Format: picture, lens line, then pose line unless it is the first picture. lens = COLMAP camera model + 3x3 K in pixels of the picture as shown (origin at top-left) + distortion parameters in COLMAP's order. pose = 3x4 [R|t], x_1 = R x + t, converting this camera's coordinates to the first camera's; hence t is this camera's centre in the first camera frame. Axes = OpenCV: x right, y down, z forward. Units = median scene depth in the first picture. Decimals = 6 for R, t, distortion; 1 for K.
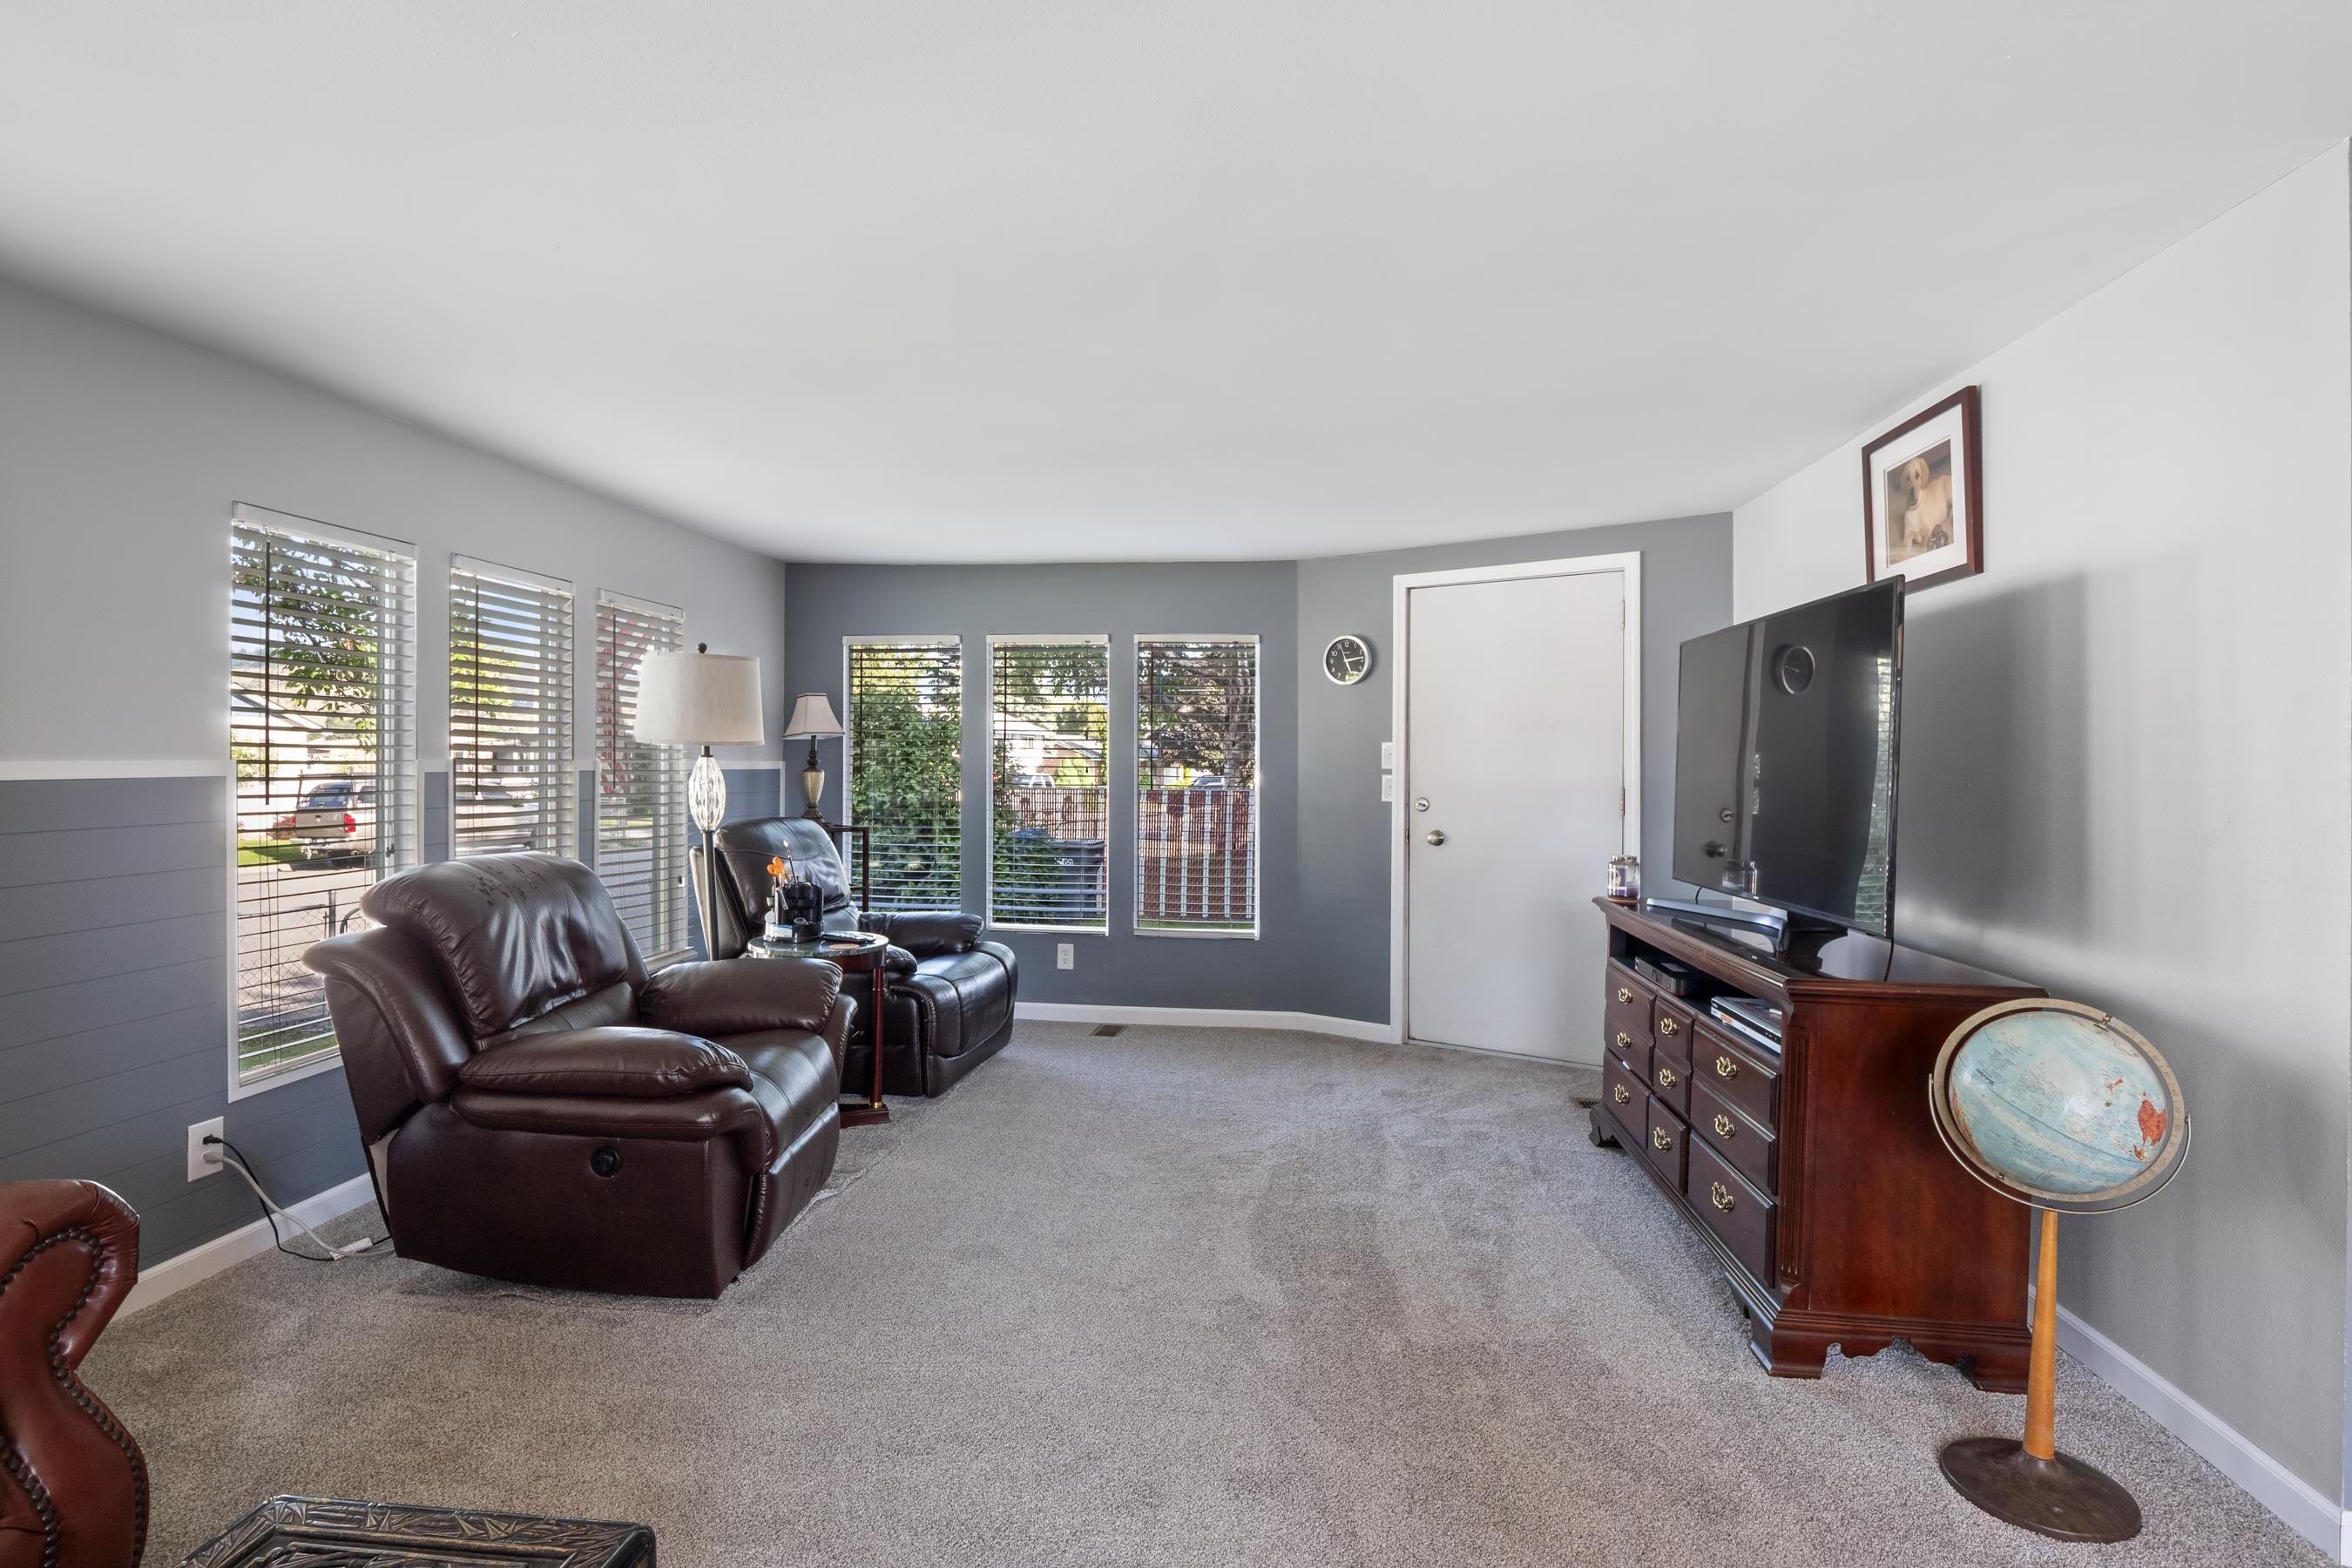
lens RADIAL K [[1154.6, 0, 1164.8], [0, 1154.6, 759.0], [0, 0, 1]] dist [-0.023406, 0.000839]
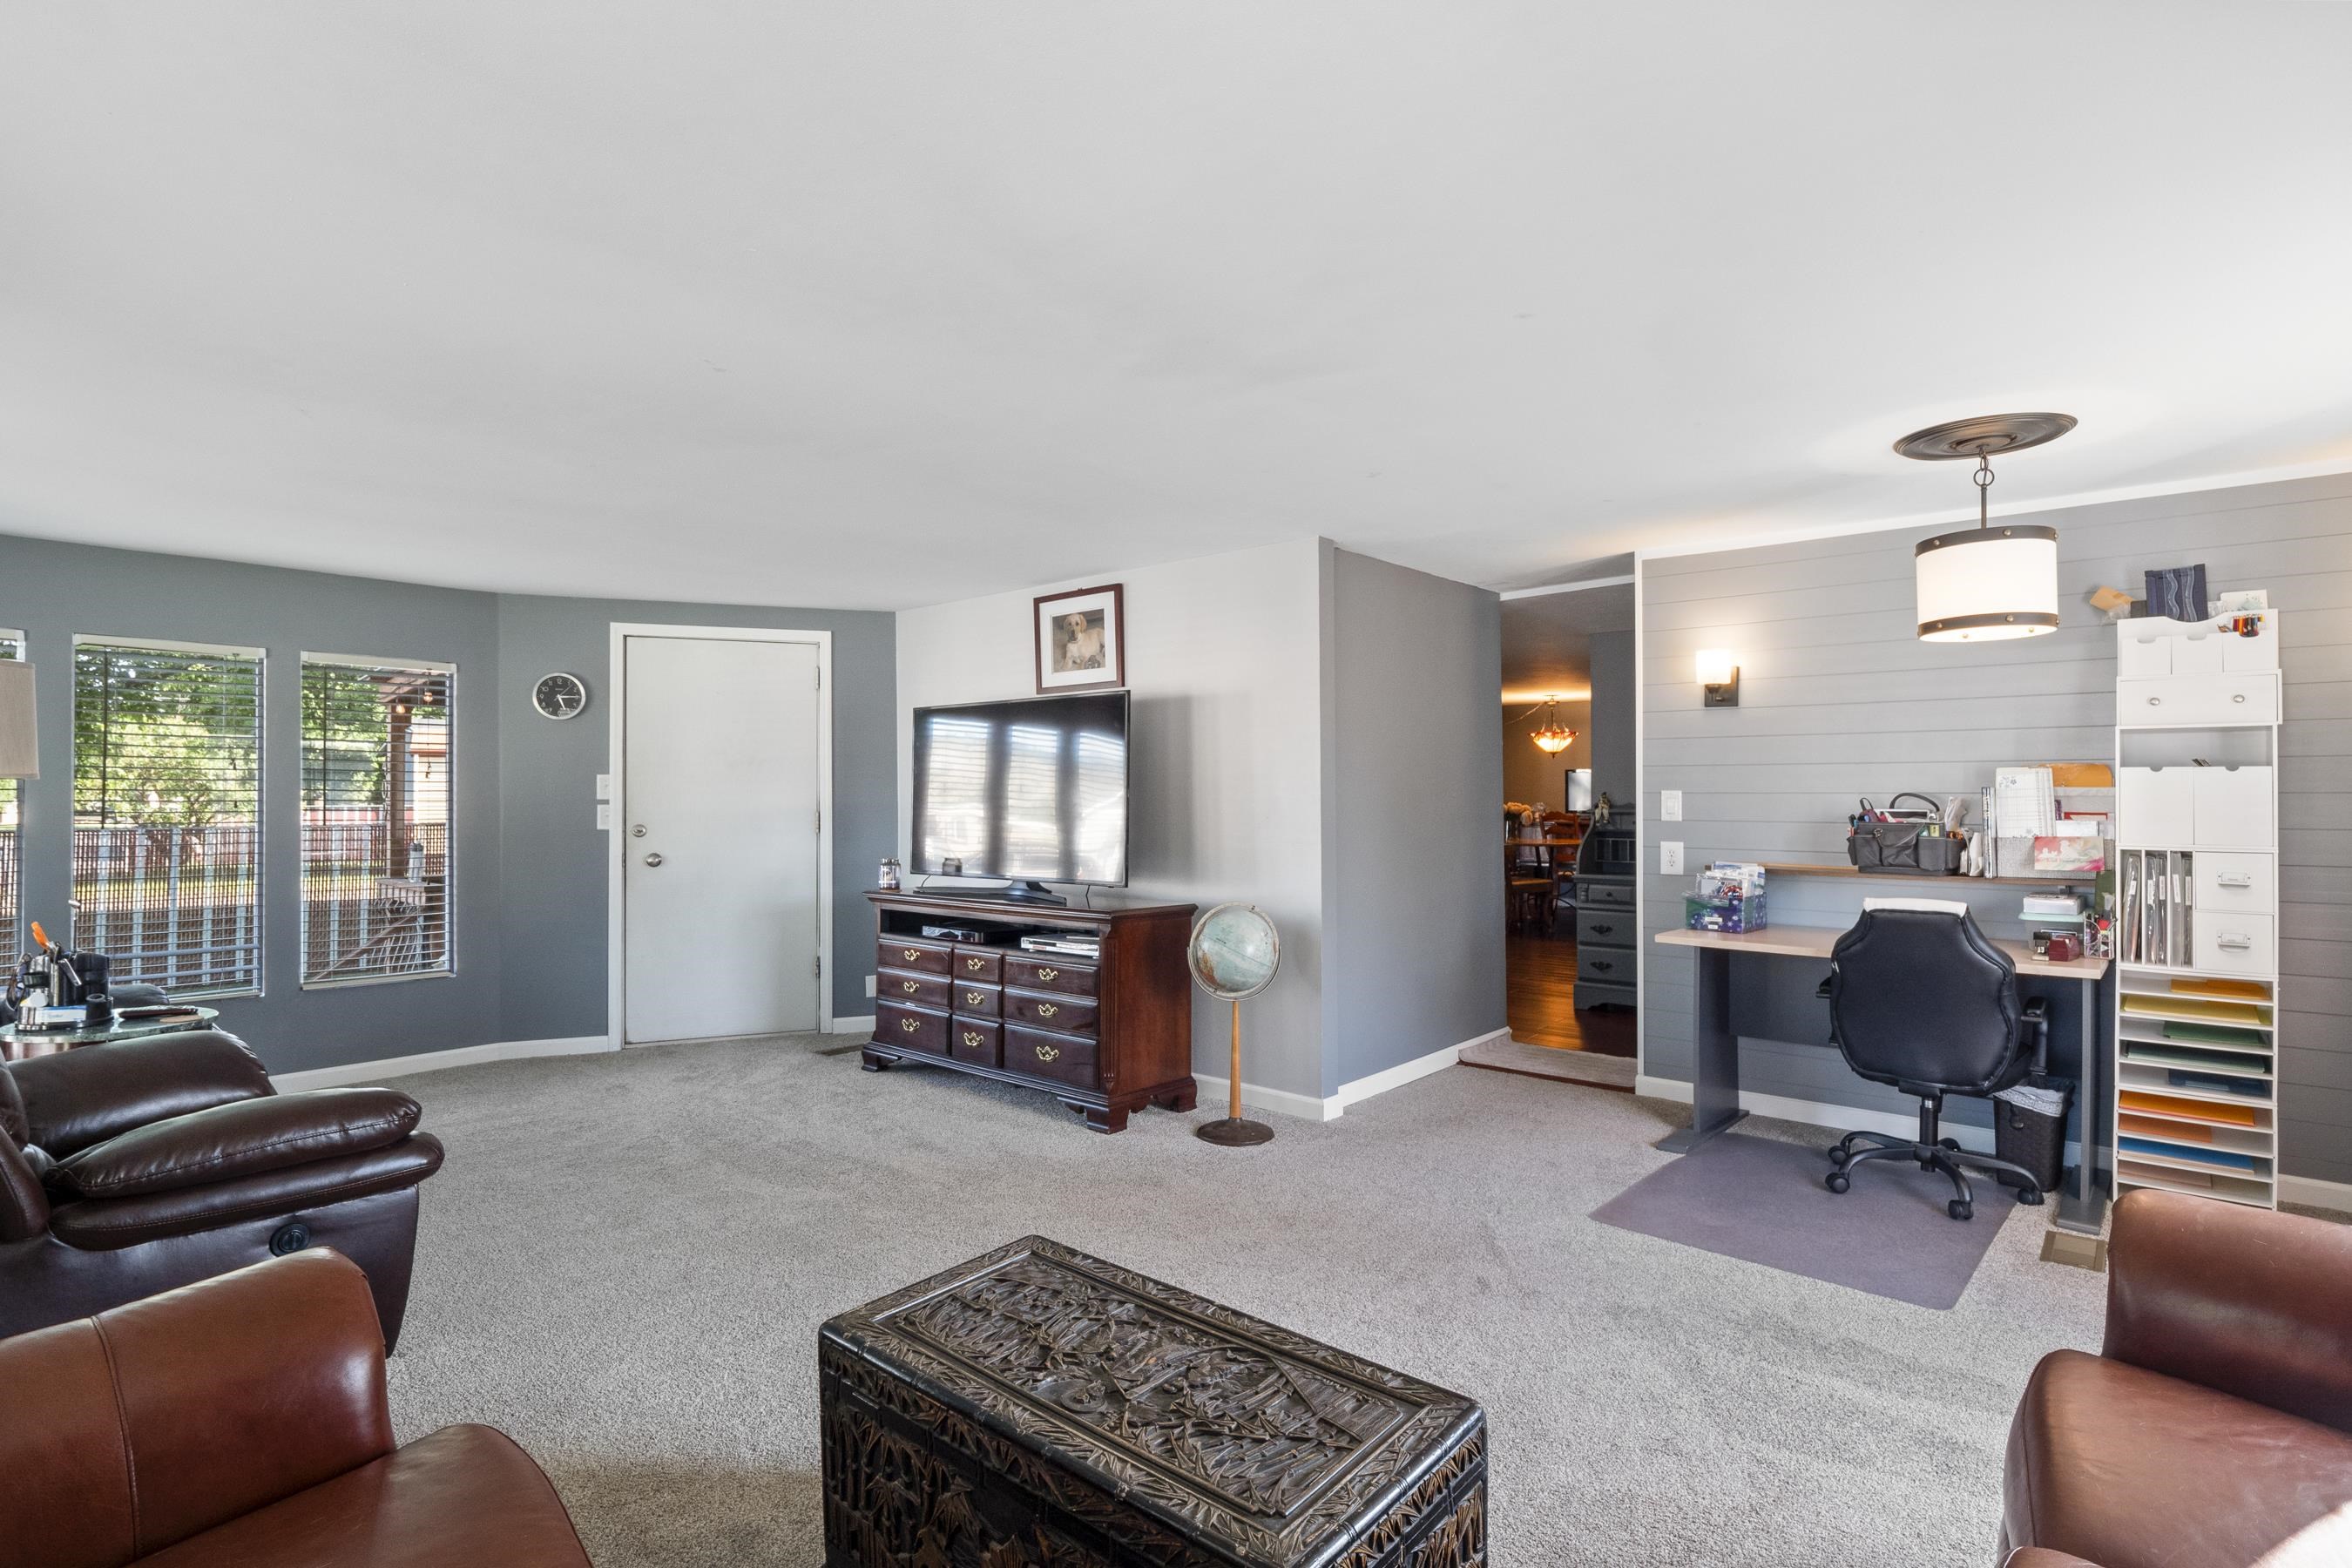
lens RADIAL K [[1113.8, 0, 1176.0], [0, 1113.8, 784.0], [0, 0, 1]] dist [-0.024429, -0.000129]
pose [[0.549556, 0.003395, 0.835450, -0.594647], [0.001307, 0.999987, -0.004923, -0.000578], [-0.835456, 0.003797, 0.549544, -0.034044]]
